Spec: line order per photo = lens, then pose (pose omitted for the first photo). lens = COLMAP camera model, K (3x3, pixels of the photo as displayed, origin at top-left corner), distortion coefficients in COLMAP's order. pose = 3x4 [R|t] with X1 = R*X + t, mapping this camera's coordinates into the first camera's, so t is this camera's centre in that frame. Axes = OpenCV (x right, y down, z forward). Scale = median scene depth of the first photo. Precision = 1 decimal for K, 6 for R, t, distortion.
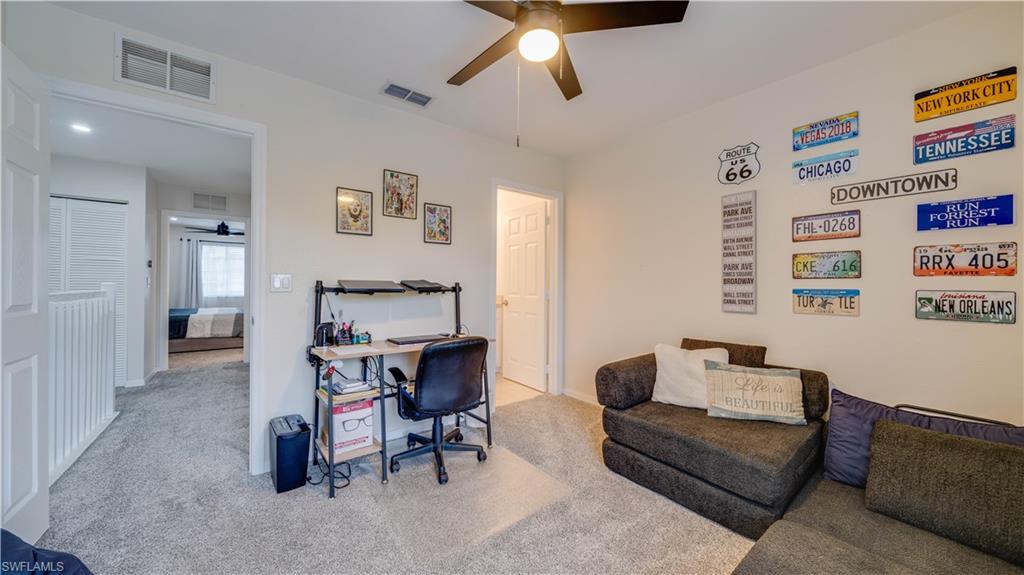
lens RADIAL K [[344.5, 0, 512.0], [0, 344.5, 287.5], [0, 0, 1]] dist [-0.020789, 0.000099]
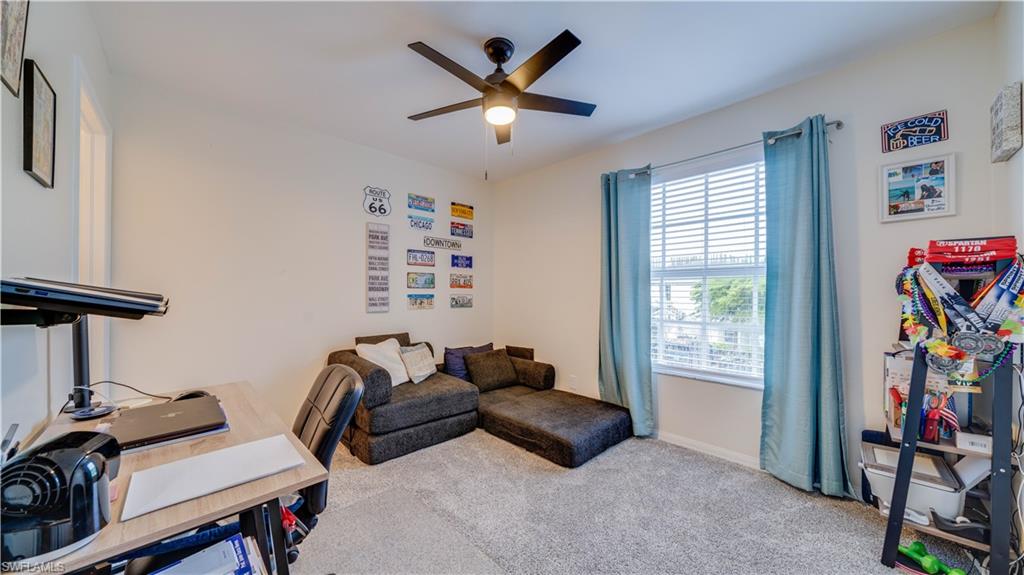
lens RADIAL K [[344.5, 0, 512.0], [0, 344.5, 287.5], [0, 0, 1]] dist [-0.020789, 0.000099]
pose [[-0.102607, 0.010259, 0.994669, -0.891327], [-0.002044, 0.999943, -0.010524, -0.012830], [-0.994720, -0.003113, -0.102581, 0.742640]]
